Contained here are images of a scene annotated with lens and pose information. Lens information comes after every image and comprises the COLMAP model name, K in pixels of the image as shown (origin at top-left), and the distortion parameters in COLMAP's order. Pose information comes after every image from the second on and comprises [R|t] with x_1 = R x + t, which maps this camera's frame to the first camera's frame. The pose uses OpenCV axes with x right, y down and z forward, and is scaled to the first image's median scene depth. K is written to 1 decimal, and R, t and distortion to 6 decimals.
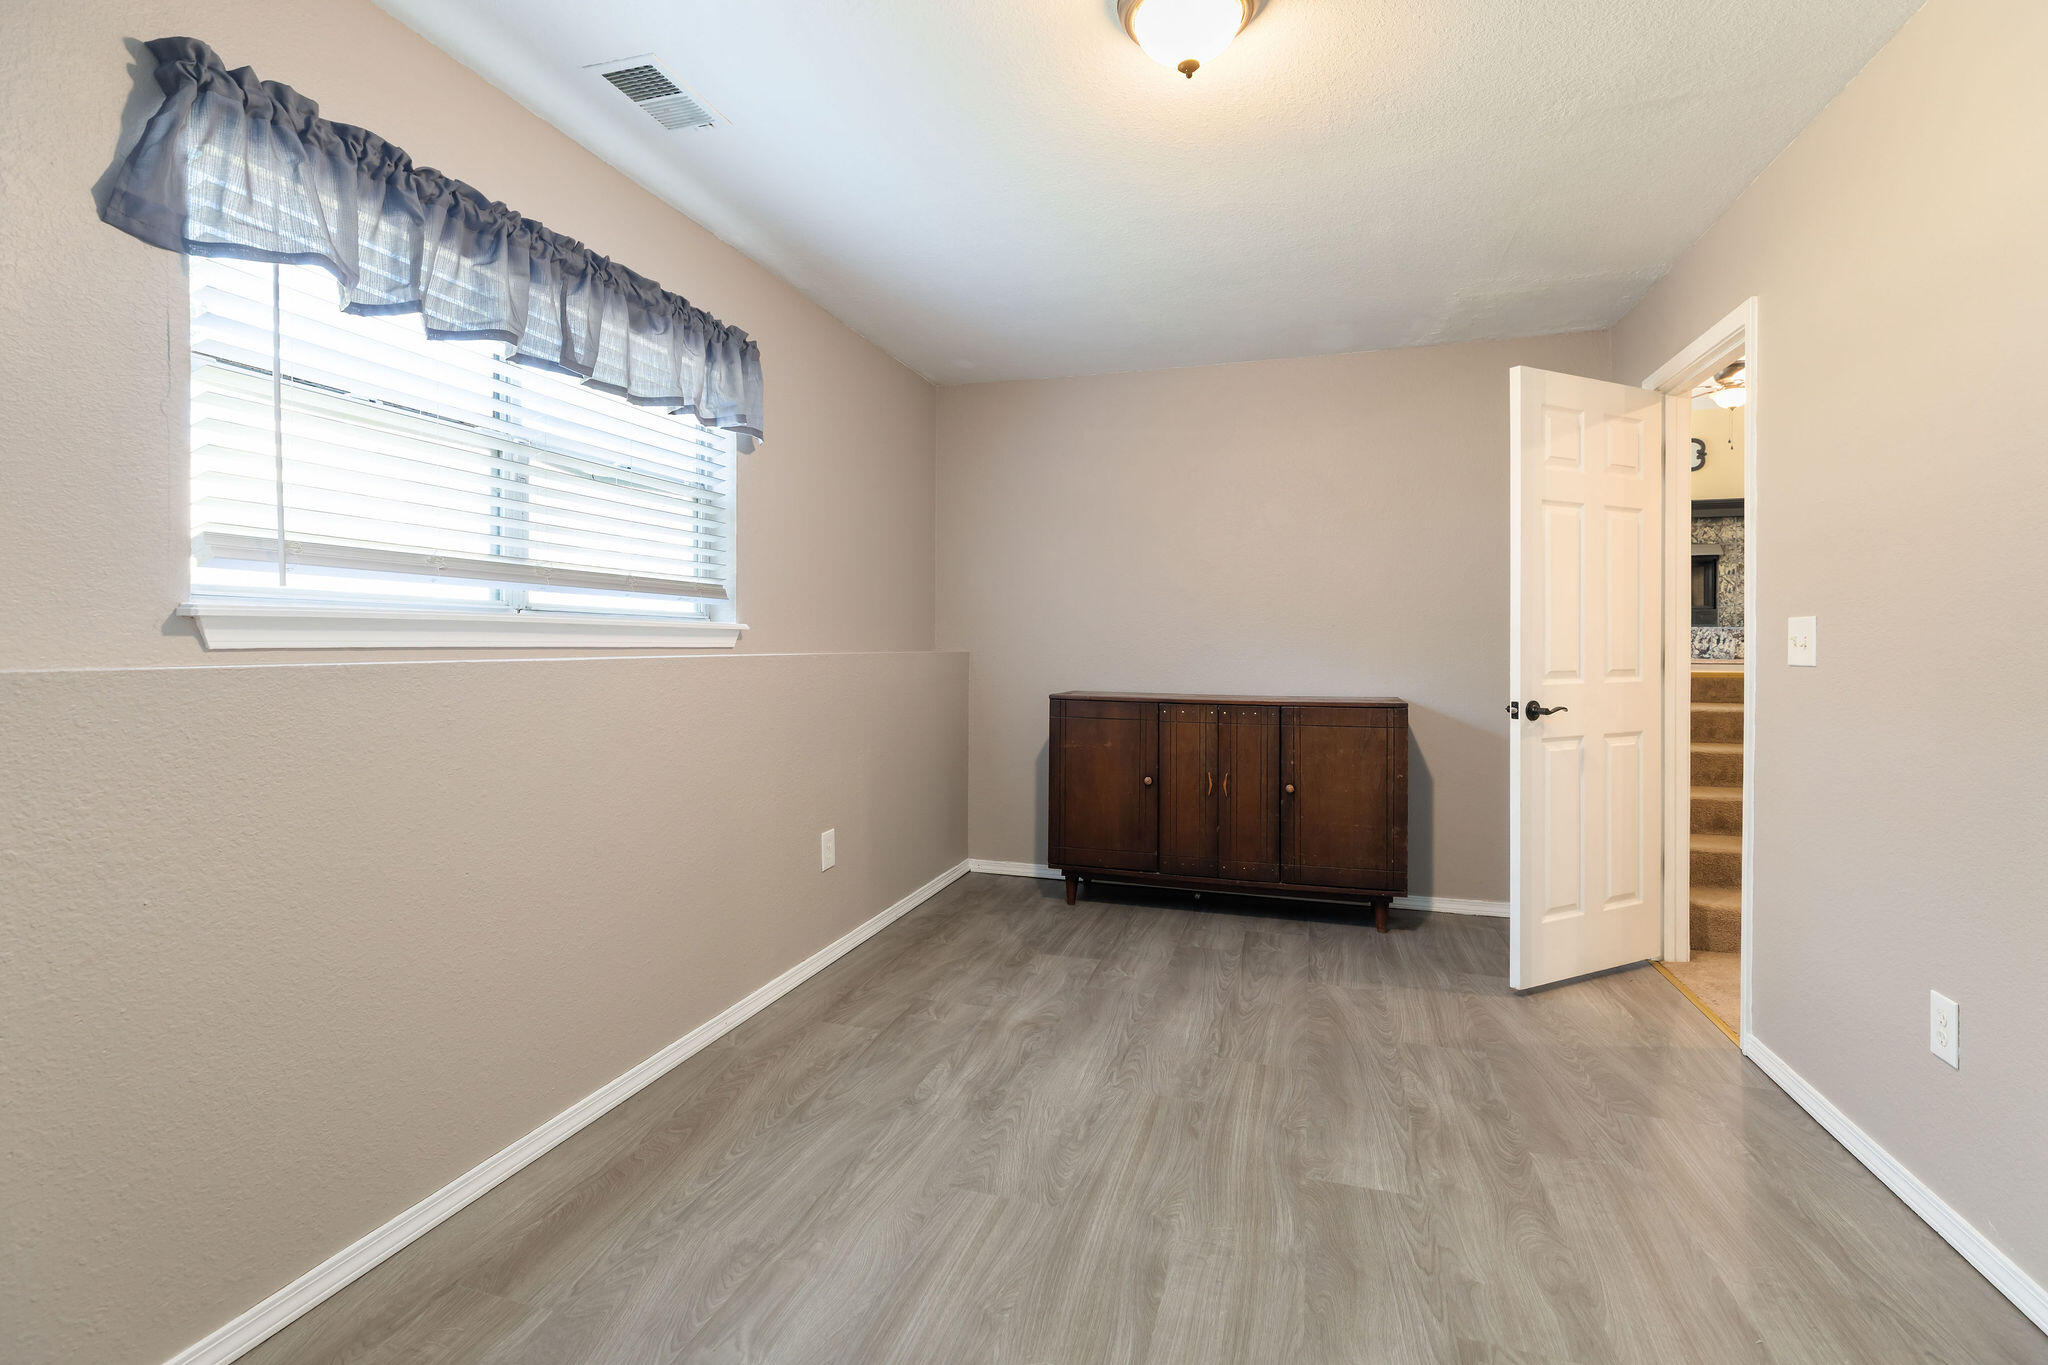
lens RADIAL K [[949.0, 0, 1022.3], [0, 949.0, 642.9], [0, 0, 1]] dist [0.002611, 0.000296]
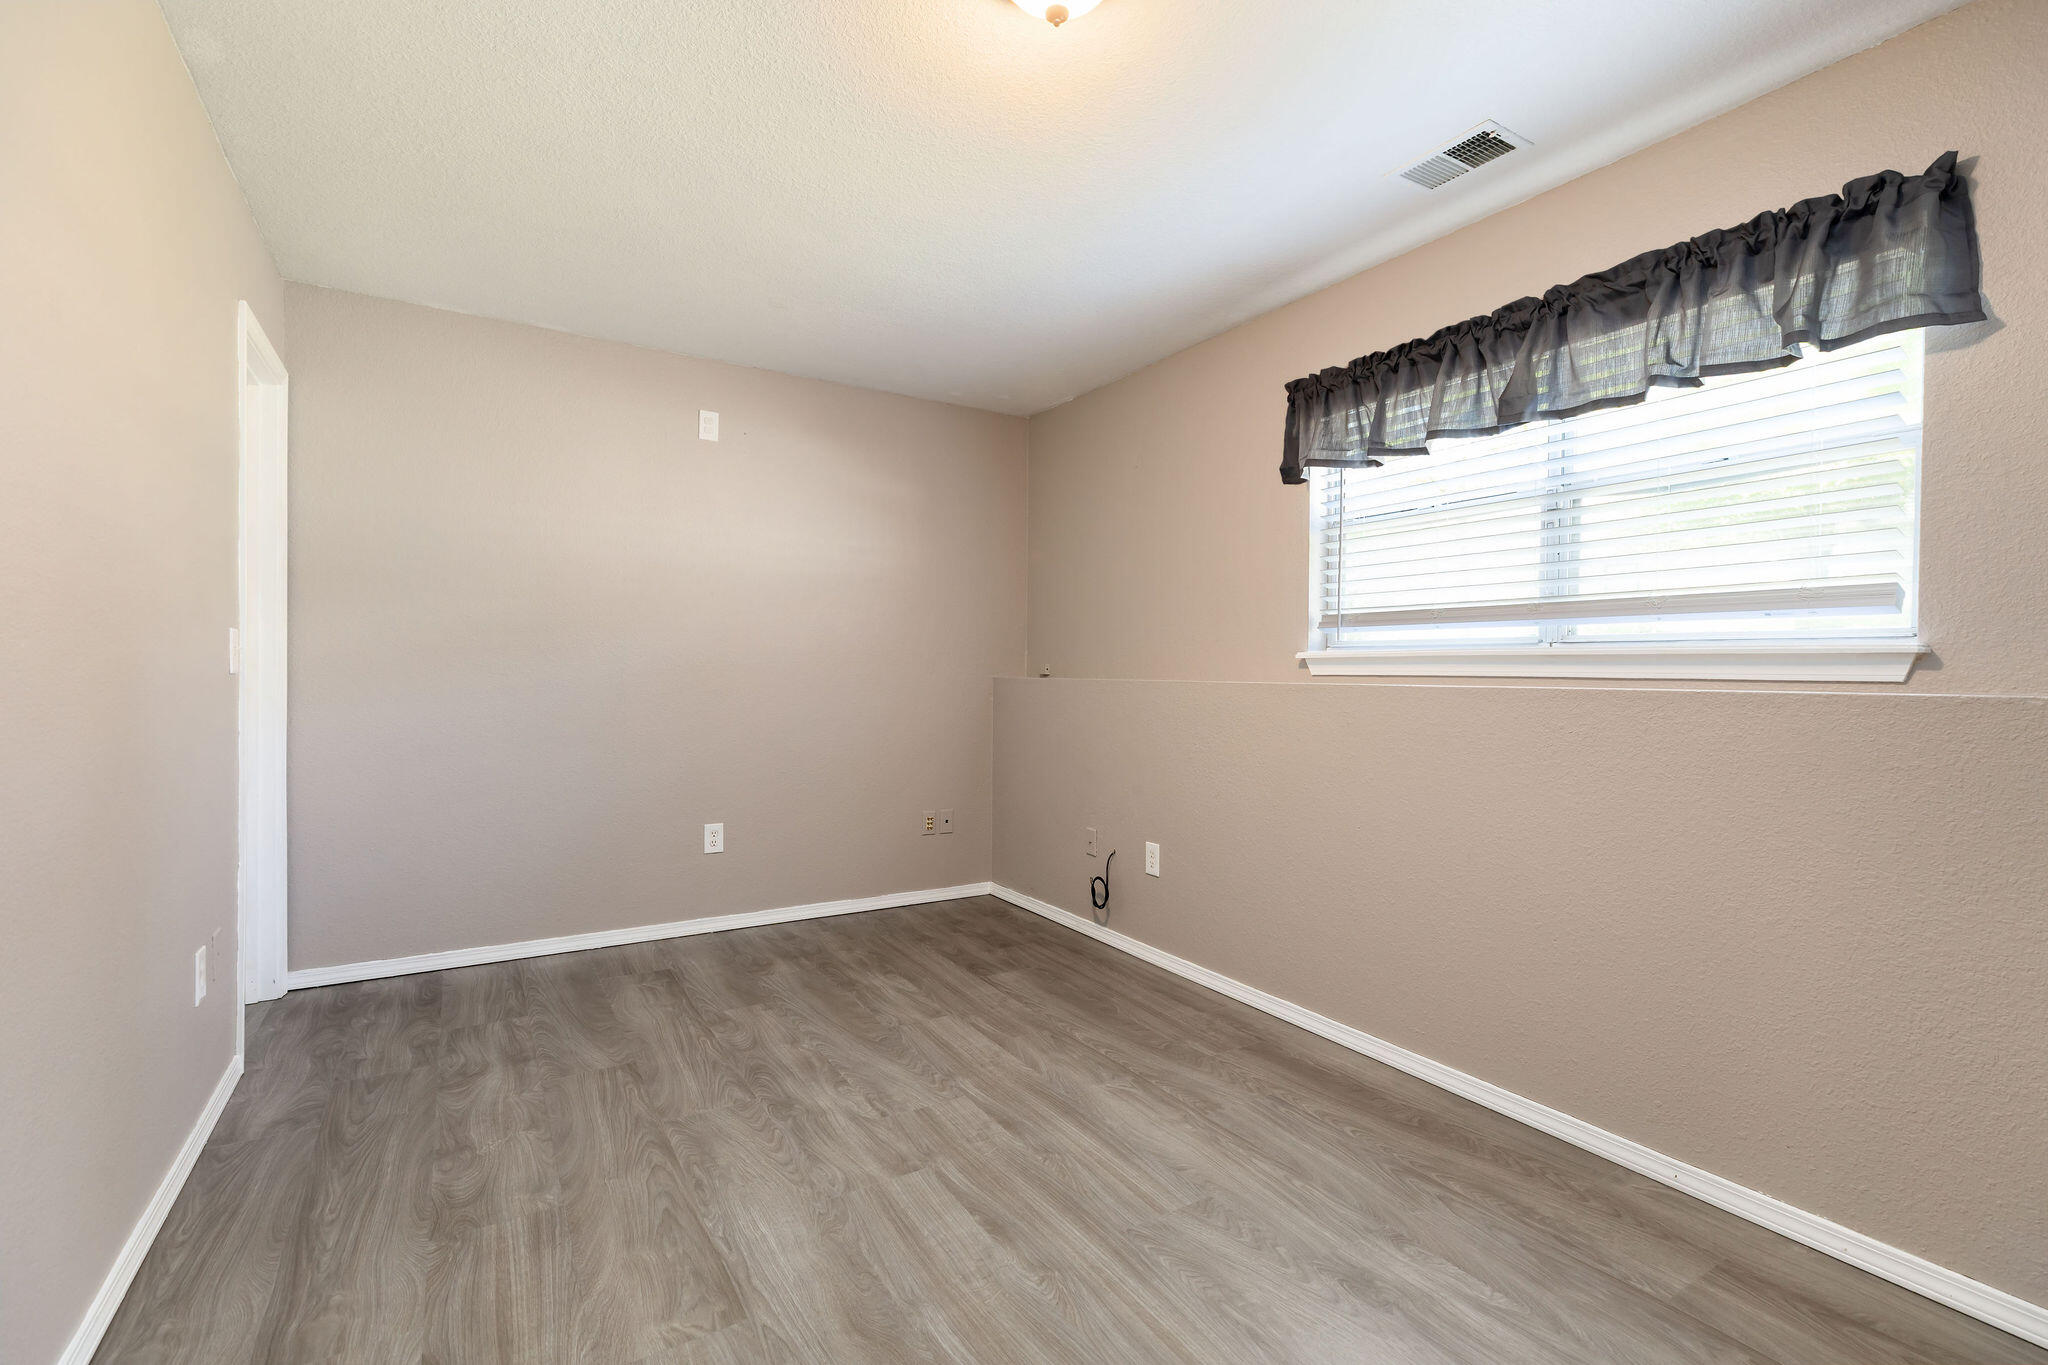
lens RADIAL K [[949.0, 0, 1024.0], [0, 949.0, 679.6], [0, 0, 1]] dist [0.002611, 0.000296]
pose [[-0.671755, -0.001499, -0.740772, 0.833620], [-0.009835, 0.999928, 0.006896, 0.006417], [0.740708, 0.011918, -0.671722, 1.555748]]
